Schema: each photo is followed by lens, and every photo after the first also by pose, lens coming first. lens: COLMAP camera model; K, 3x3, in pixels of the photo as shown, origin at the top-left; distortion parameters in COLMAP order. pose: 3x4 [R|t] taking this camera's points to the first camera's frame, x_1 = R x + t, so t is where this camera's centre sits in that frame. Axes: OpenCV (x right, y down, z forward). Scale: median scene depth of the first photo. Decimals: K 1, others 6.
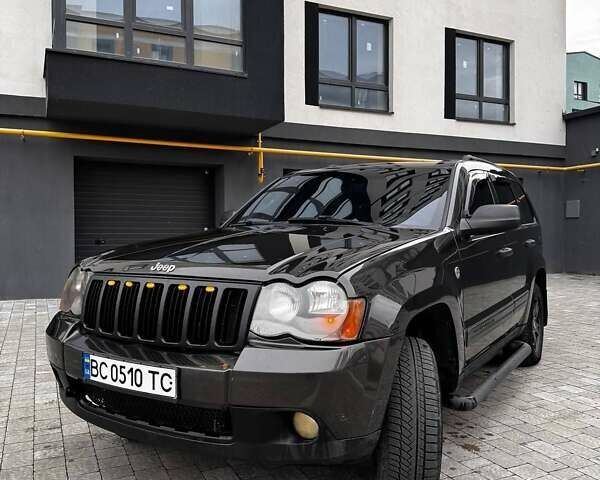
lens RADIAL K [[557.9, 0, 316.8], [0, 557.9, 239.9], [0, 0, 1]] dist [0.052301, -0.013750]
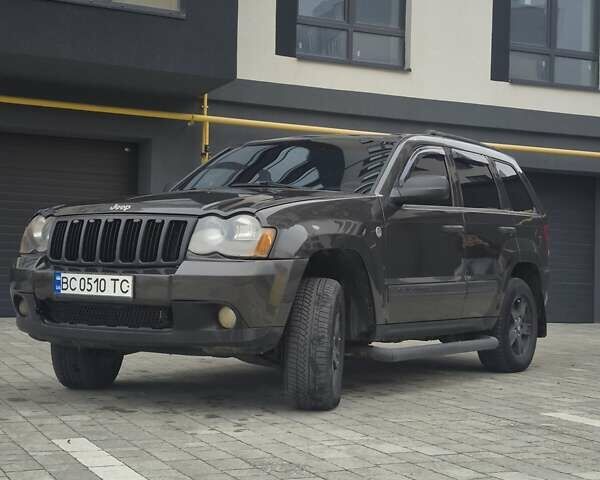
lens RADIAL K [[1048.5, 0, 300.0], [0, 1048.5, 240.0], [0, 0, 1]] dist [0.112529, 0.007155]
pose [[0.999520, 0.025738, -0.017218, 0.156368], [-0.026587, 0.998345, -0.051003, 0.214237], [0.015877, 0.051436, 0.998550, -1.236943]]
